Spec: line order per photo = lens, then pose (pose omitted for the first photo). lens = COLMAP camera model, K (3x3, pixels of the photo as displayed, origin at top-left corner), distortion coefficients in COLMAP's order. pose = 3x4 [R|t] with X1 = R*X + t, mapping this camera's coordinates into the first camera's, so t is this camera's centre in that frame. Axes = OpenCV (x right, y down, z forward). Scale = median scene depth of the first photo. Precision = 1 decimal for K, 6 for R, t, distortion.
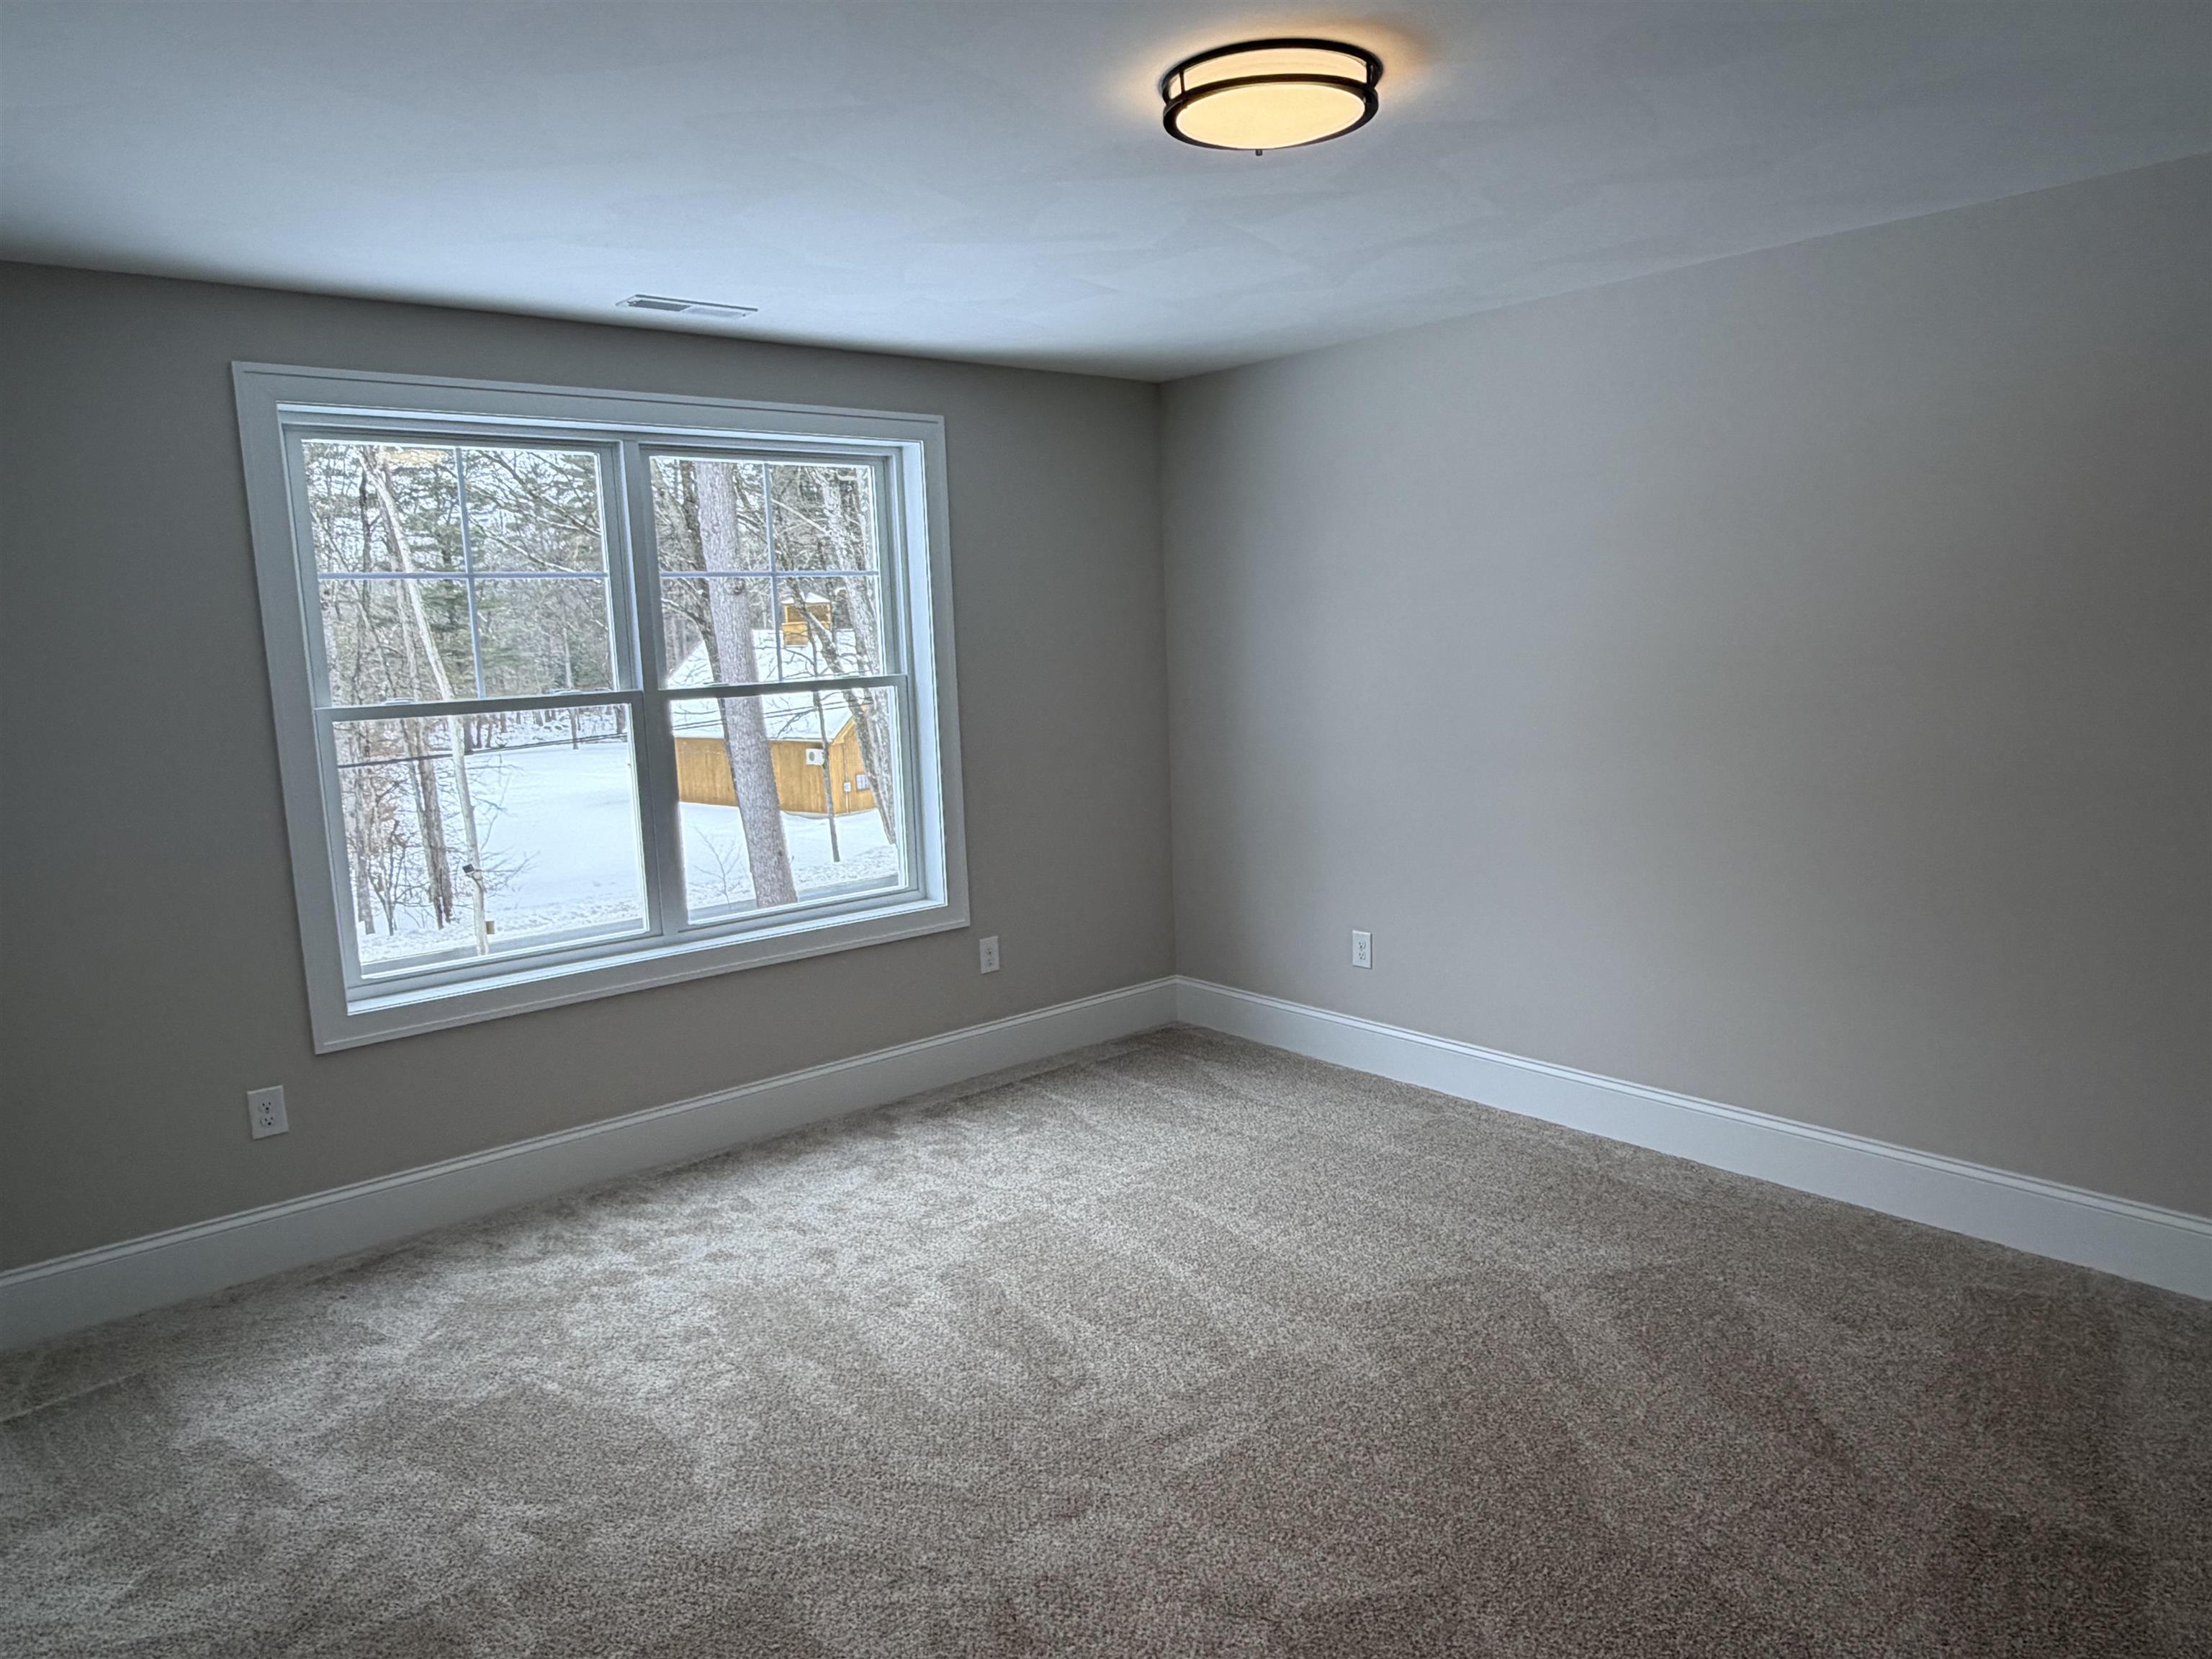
lens RADIAL K [[1450.5, 0, 1103.2], [0, 1450.5, 834.9], [0, 0, 1]] dist [0.004405, -0.001755]
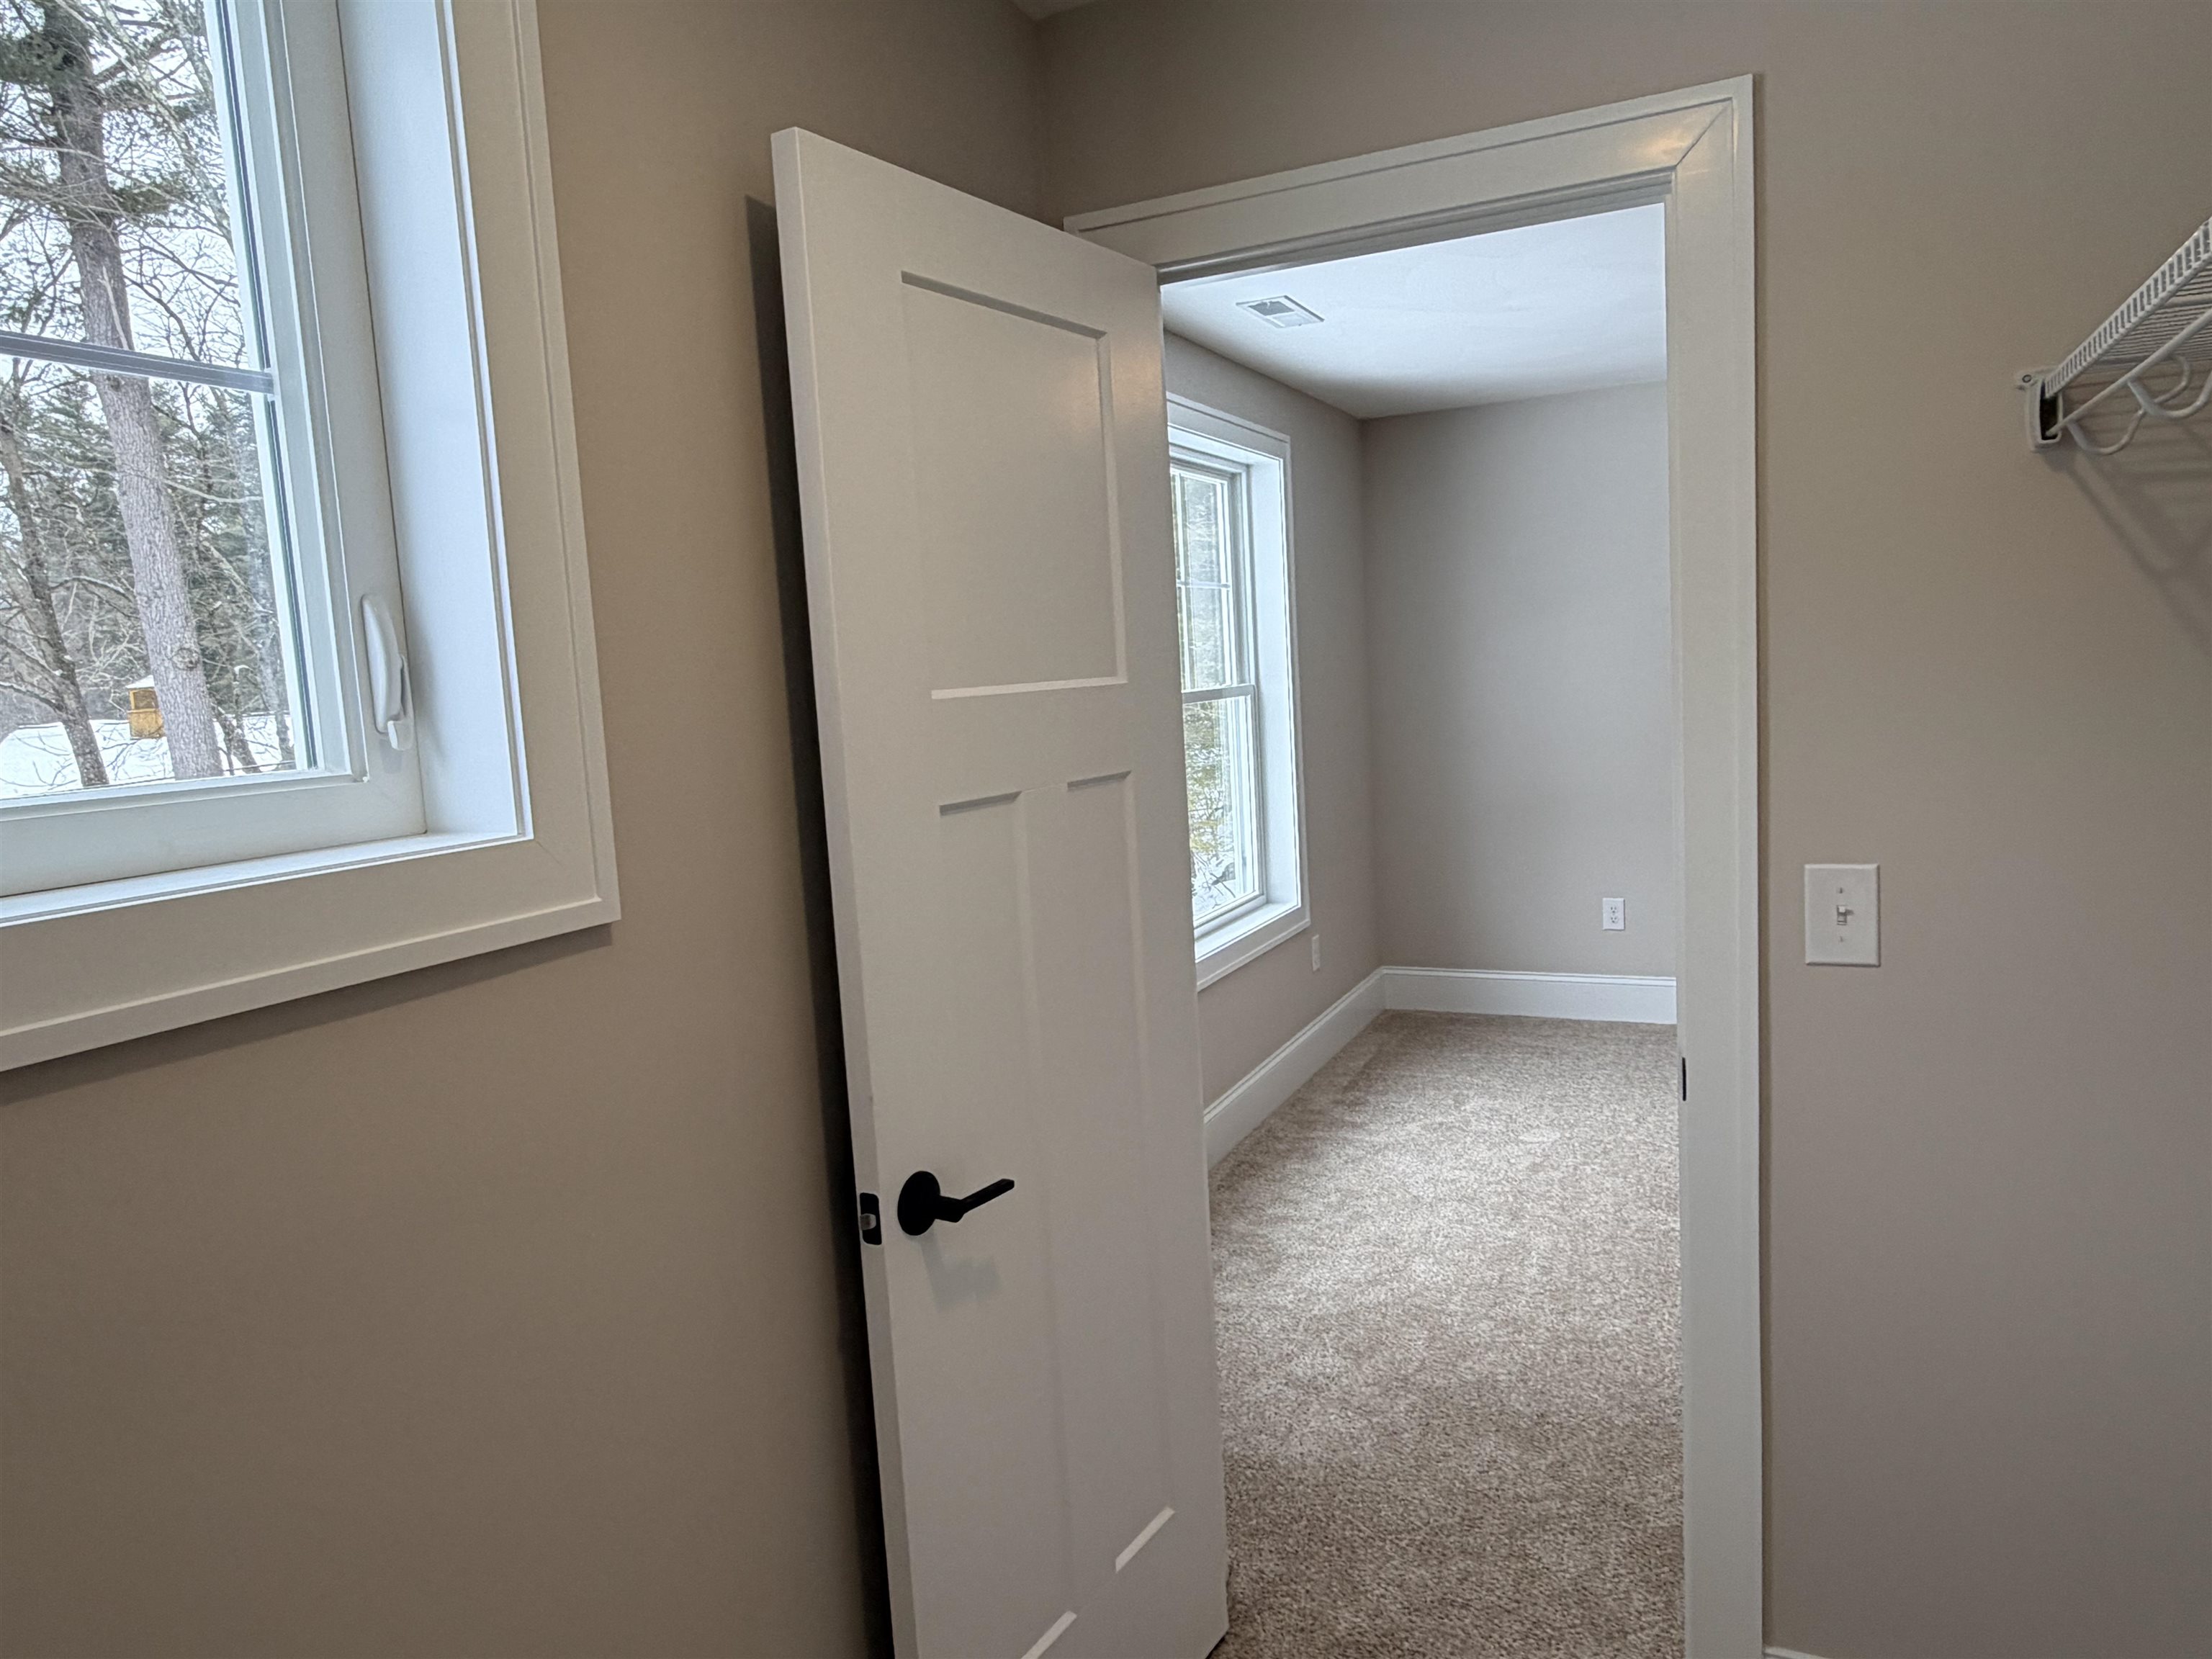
lens RADIAL K [[1450.5, 0, 1103.2], [0, 1450.5, 834.9], [0, 0, 1]] dist [0.004405, -0.001755]
pose [[0.913406, -0.064057, 0.401979, -0.652549], [0.084610, 0.995849, -0.033563, 0.021335], [-0.398160, 0.064669, 0.915034, 0.109177]]
